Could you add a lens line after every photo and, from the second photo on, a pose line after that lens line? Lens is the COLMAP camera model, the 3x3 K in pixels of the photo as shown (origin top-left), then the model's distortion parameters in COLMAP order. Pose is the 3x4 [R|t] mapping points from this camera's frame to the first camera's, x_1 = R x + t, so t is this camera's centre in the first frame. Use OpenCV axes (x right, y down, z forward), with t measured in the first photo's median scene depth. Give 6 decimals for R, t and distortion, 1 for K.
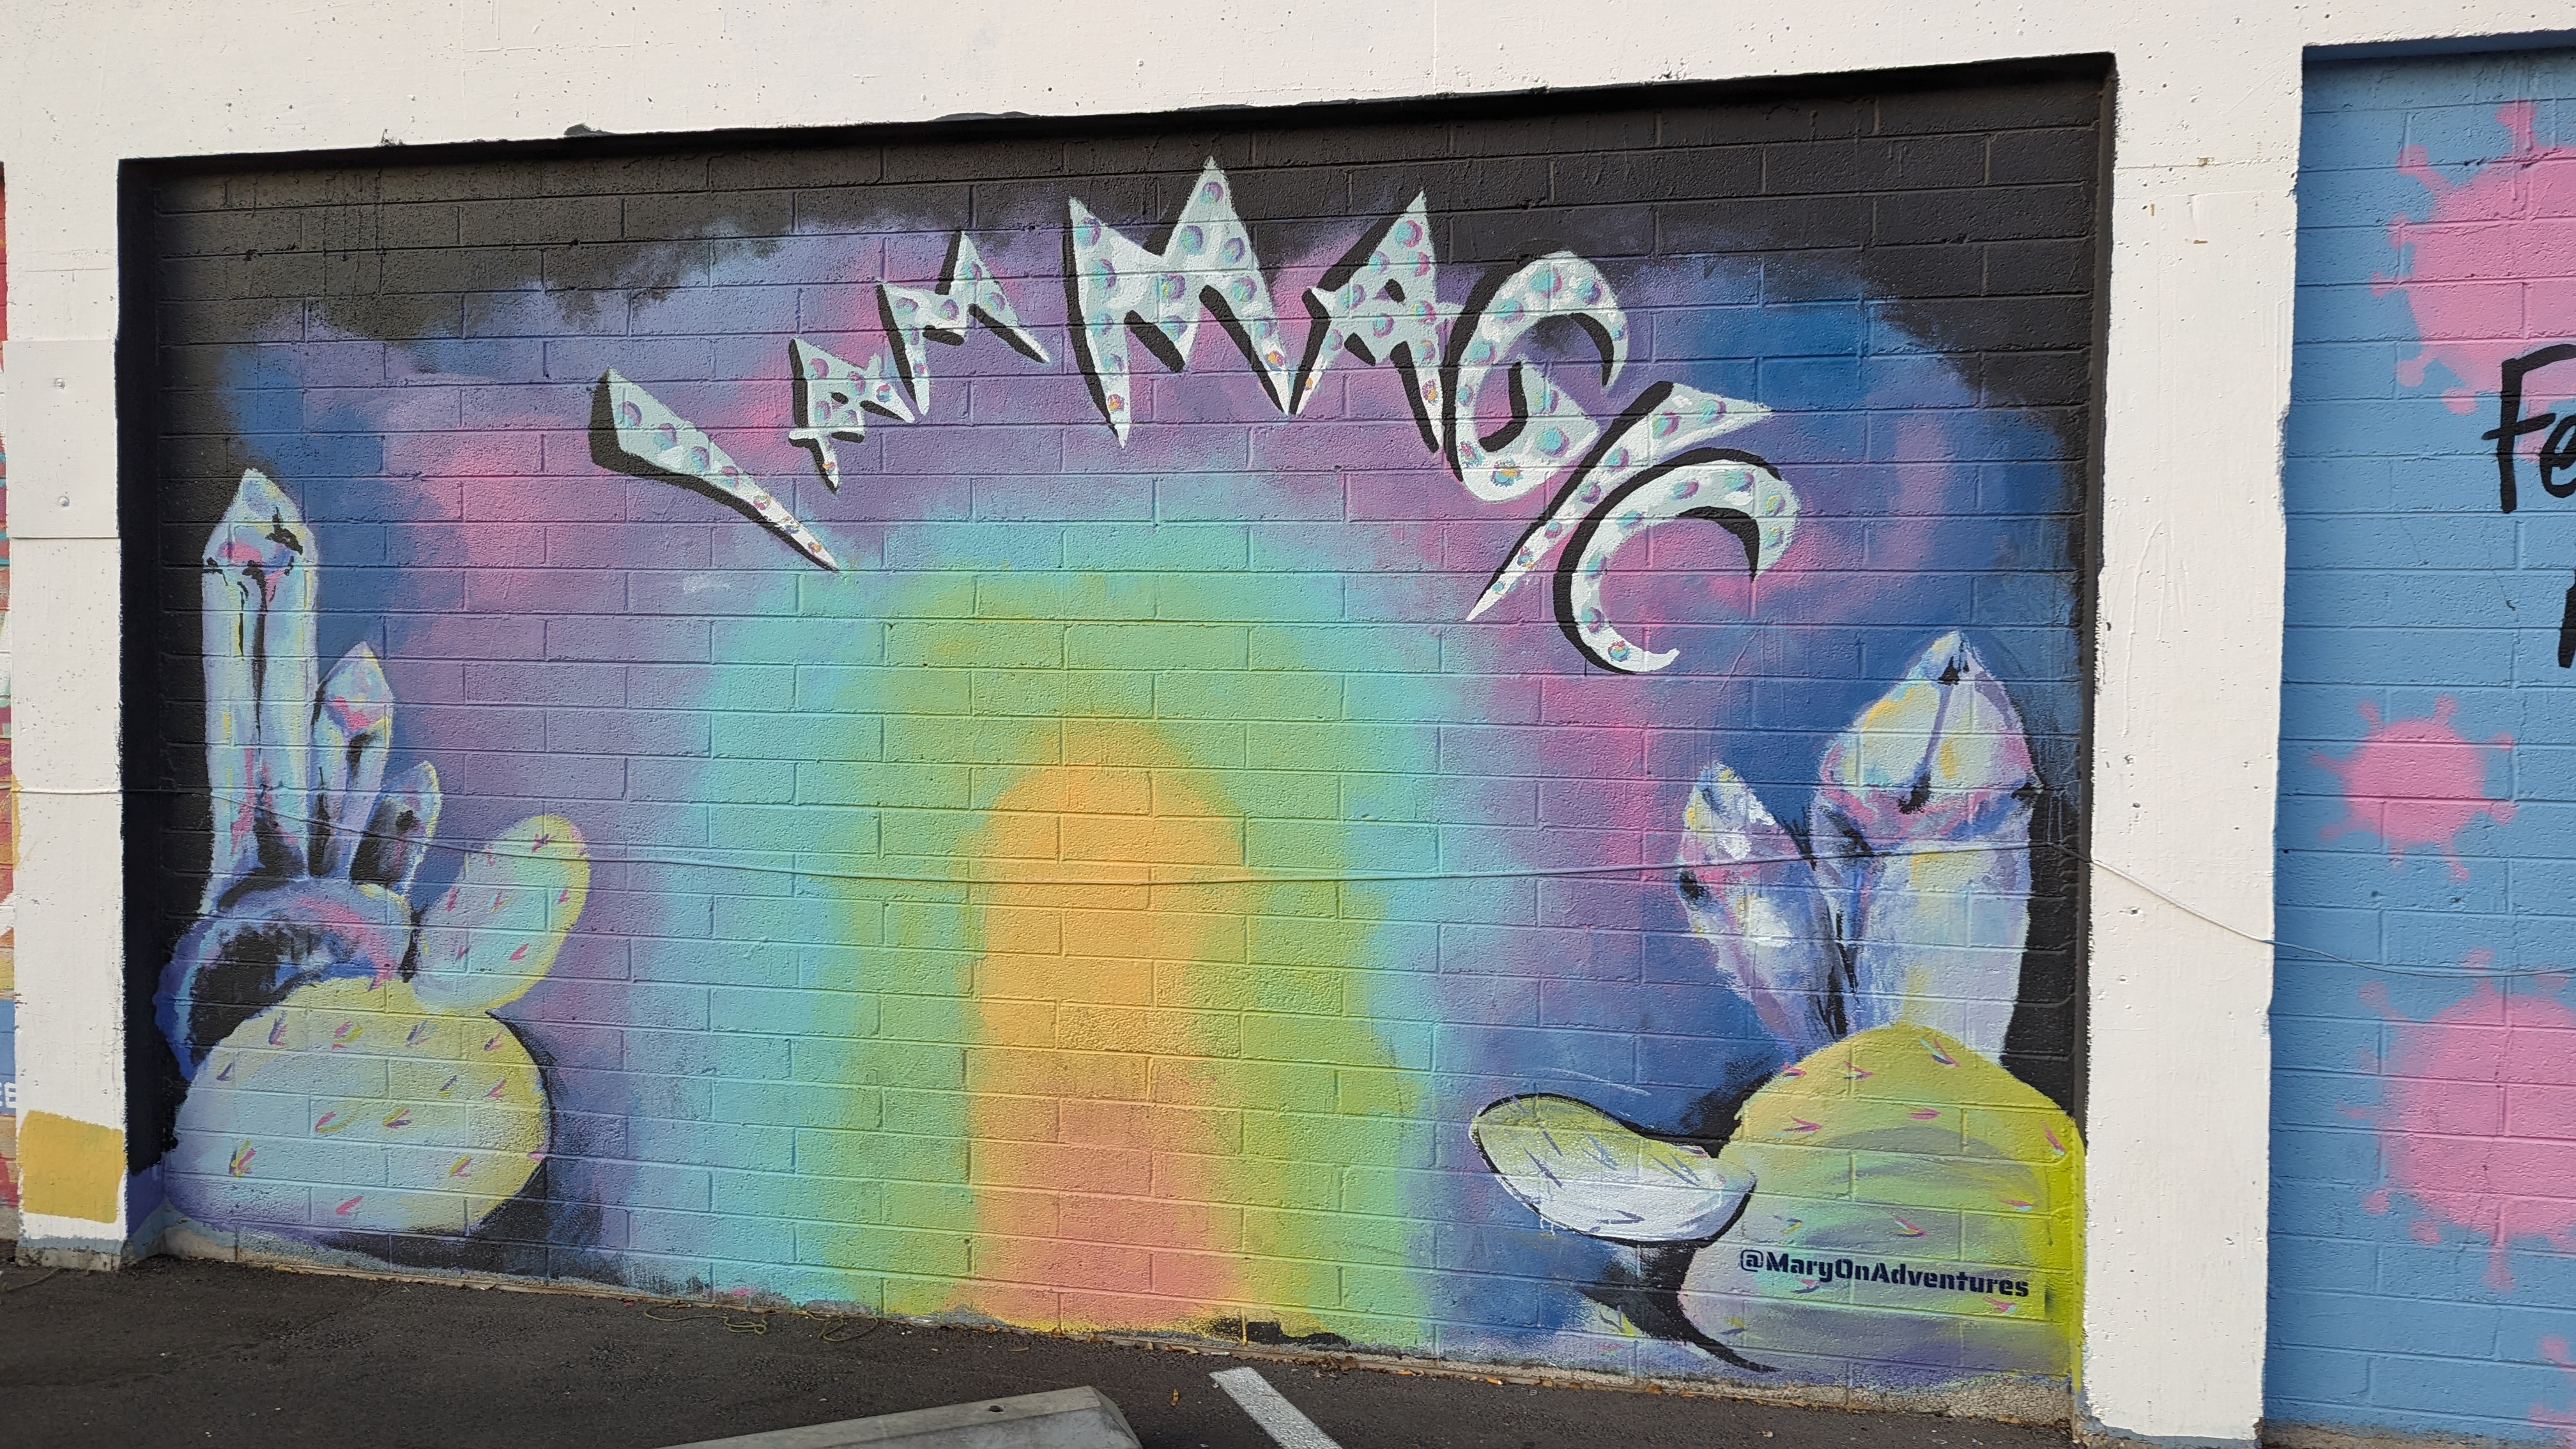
lens RADIAL K [[1797.8, 0, 1288.0], [0, 1797.8, 724.5], [0, 0, 1]] dist [0.069687, -0.073450]
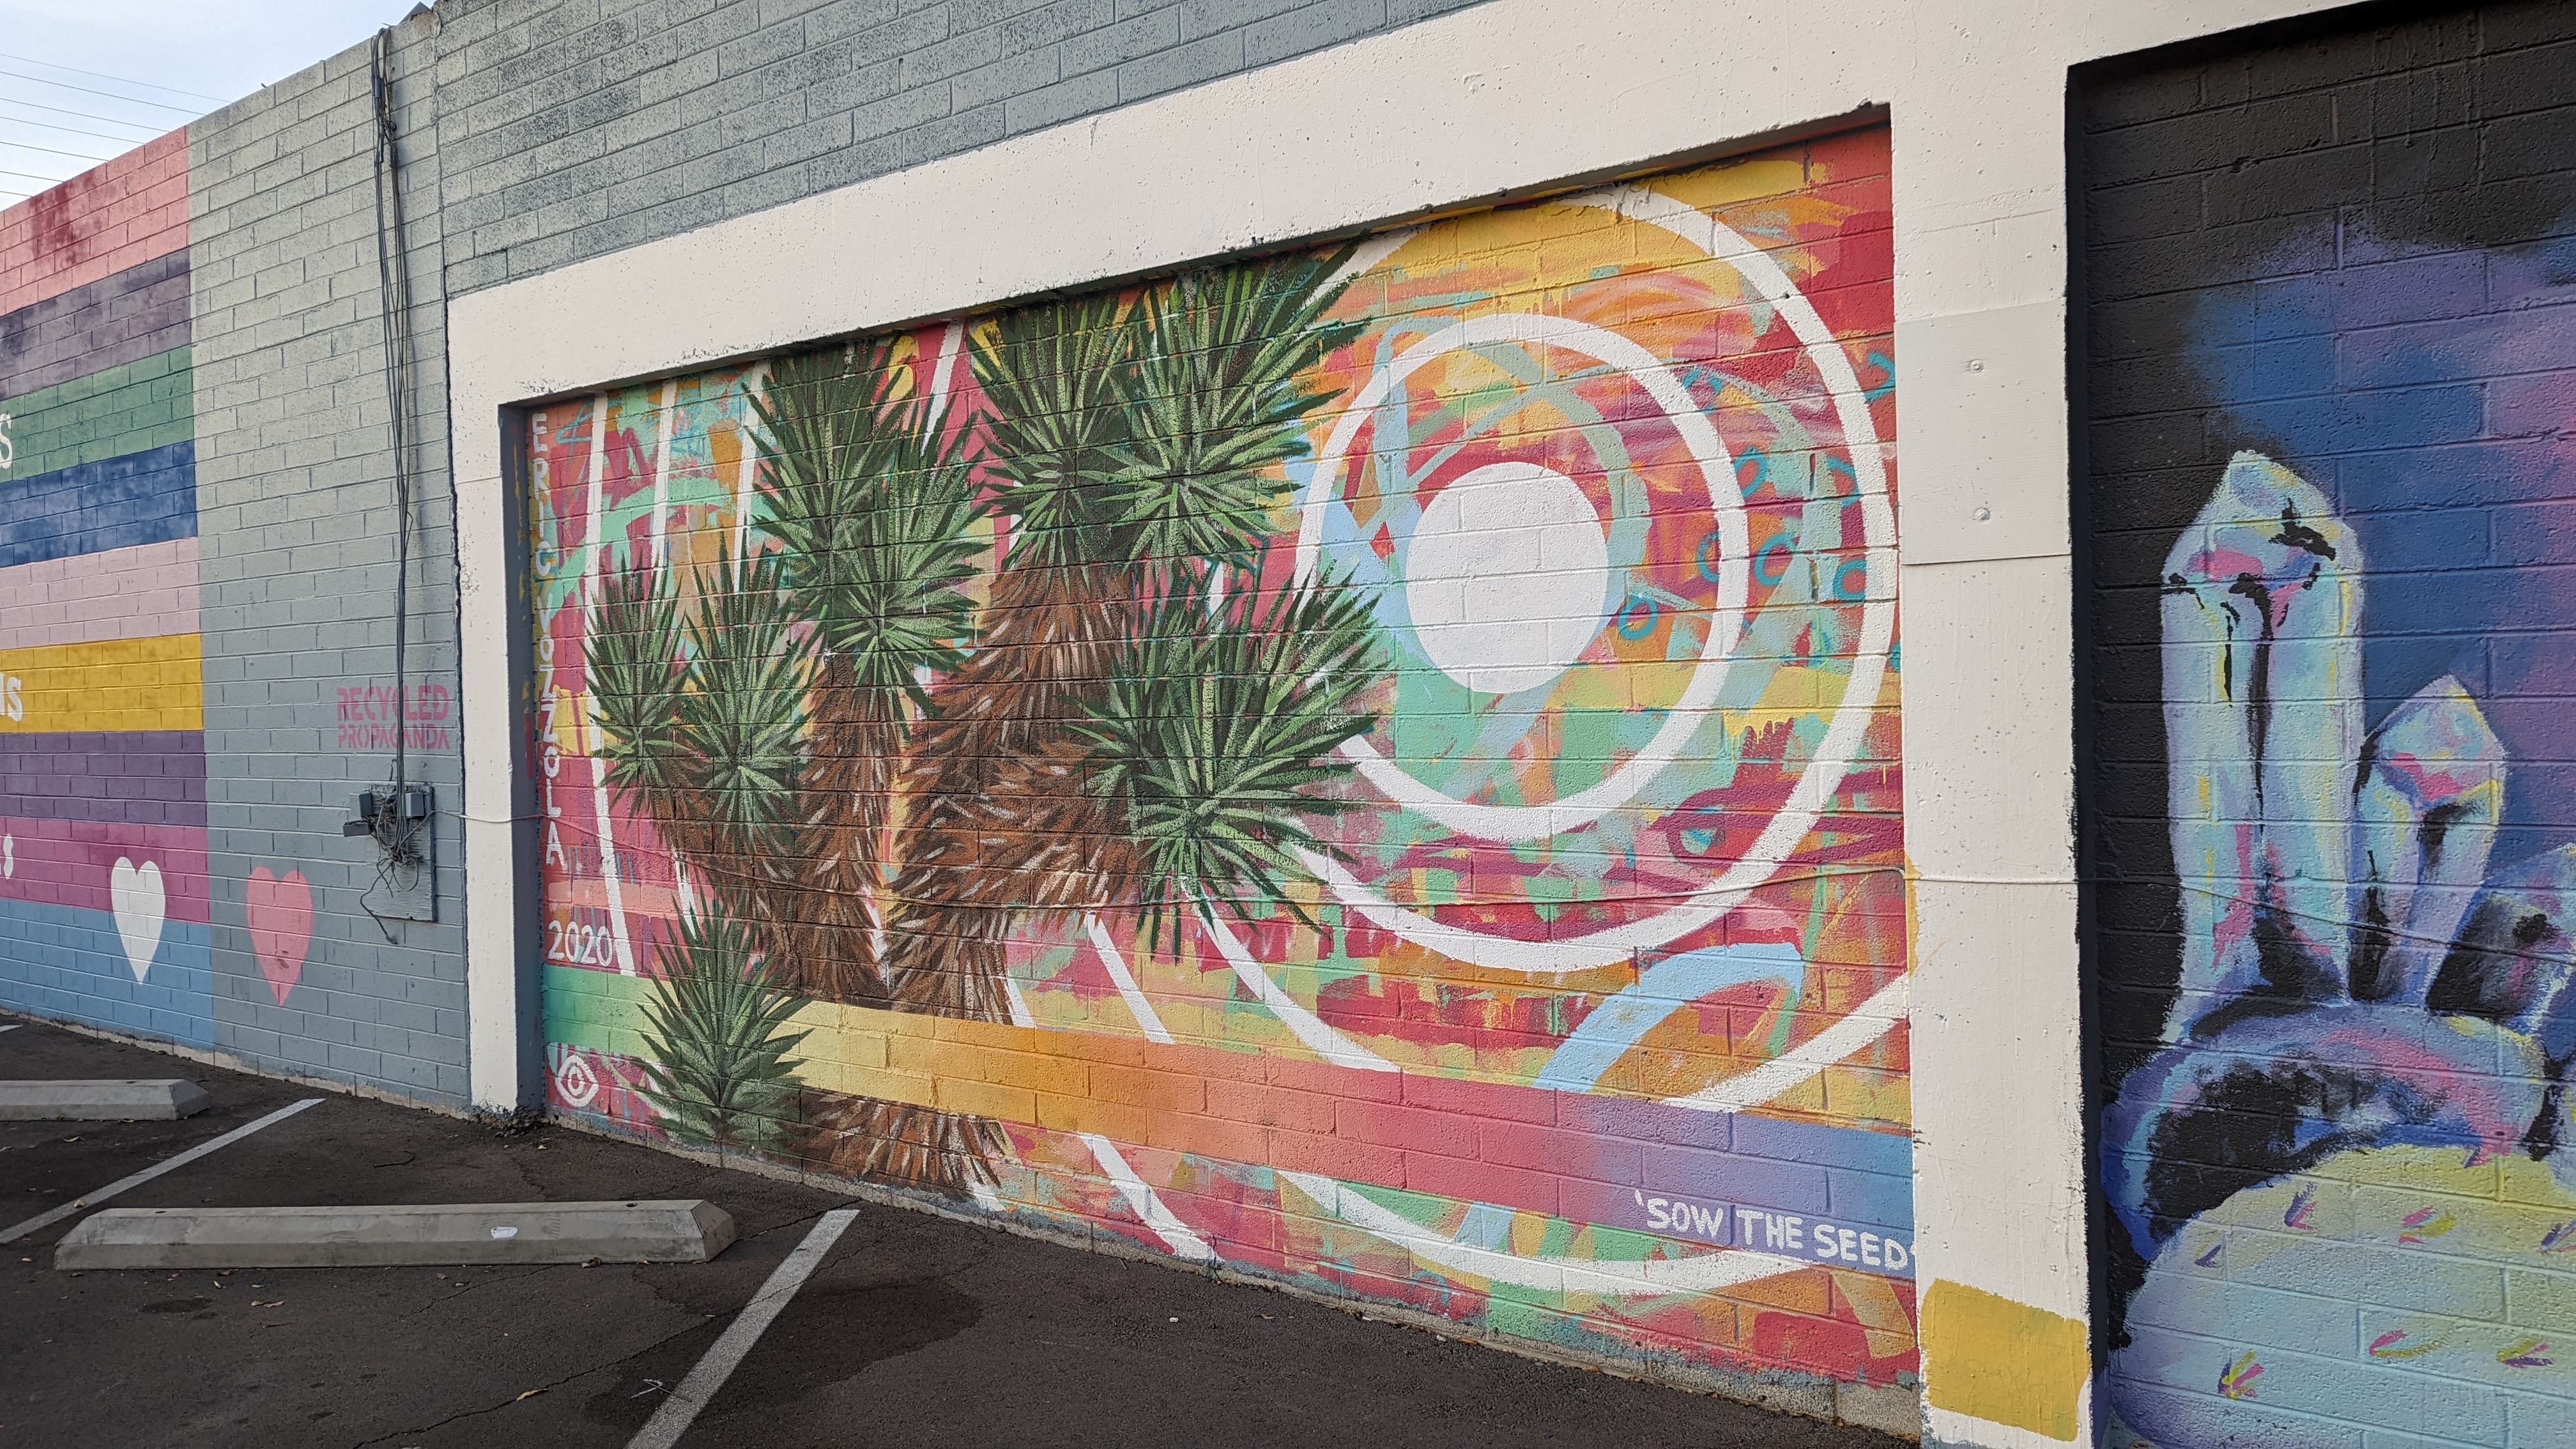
lens RADIAL K [[1797.8, 0, 1288.0], [0, 1797.8, 724.5], [0, 0, 1]] dist [0.069687, -0.073450]
pose [[0.904426, -0.028316, -0.425689, -0.613541], [0.021494, 0.999552, -0.020821, -0.021054], [0.426088, 0.009681, 0.904630, 0.161201]]
